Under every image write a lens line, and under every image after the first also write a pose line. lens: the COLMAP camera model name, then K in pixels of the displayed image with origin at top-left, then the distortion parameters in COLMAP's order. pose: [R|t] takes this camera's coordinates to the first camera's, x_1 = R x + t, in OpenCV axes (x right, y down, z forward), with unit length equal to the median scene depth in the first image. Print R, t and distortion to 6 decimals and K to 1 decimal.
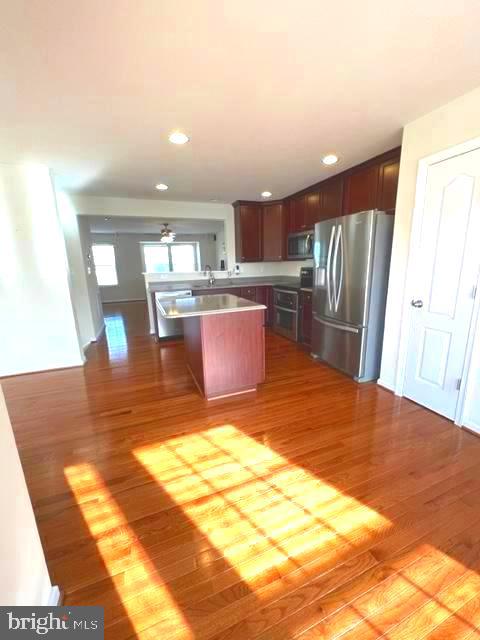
lens RADIAL K [[255.5, 0, 237.9], [0, 255.5, 318.2], [0, 0, 1]] dist [-0.004540, 0.000837]
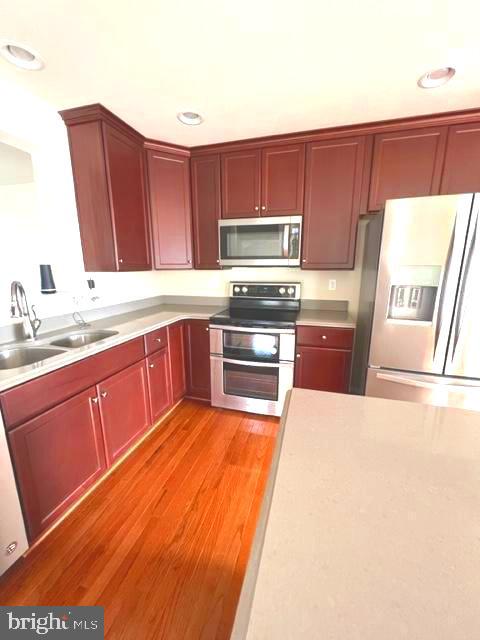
lens RADIAL K [[255.5, 0, 237.4], [0, 255.5, 321.9], [0, 0, 1]] dist [-0.004540, 0.000837]
pose [[0.617760, -0.146624, 0.772576, -0.204684], [0.155898, 0.985798, 0.062433, -0.142465], [-0.770758, 0.081874, 0.631845, 0.633452]]
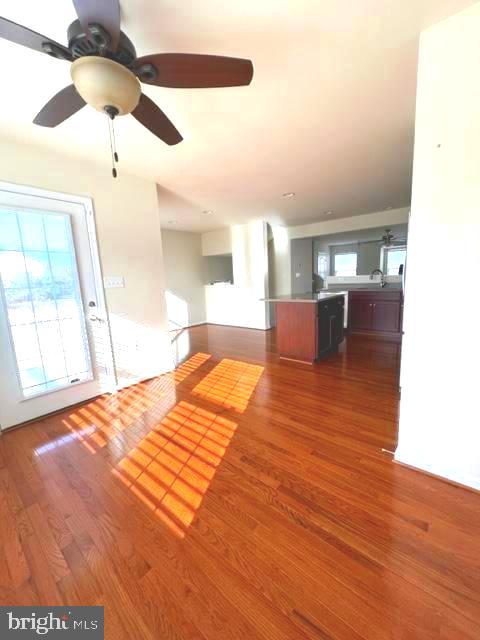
lens RADIAL K [[255.5, 0, 241.3], [0, 255.5, 318.0], [0, 0, 1]] dist [-0.004540, 0.000837]
pose [[0.495100, 0.138656, -0.857701, 0.552357], [-0.156964, 0.985214, 0.068663, 0.006515], [0.854540, 0.100633, 0.509543, -0.000930]]
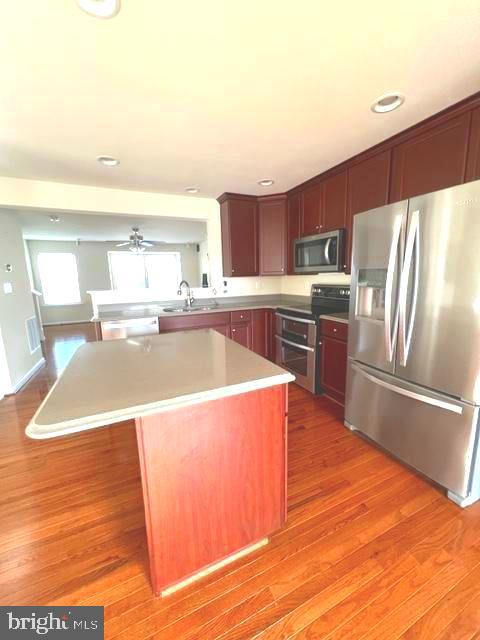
lens RADIAL K [[255.5, 0, 238.8], [0, 255.5, 319.6], [0, 0, 1]] dist [-0.004540, 0.000837]
pose [[0.998317, -0.006333, 0.057653, -0.005569], [0.008992, 0.998902, -0.045979, -0.065023], [-0.057298, 0.046420, 0.997277, 0.286754]]
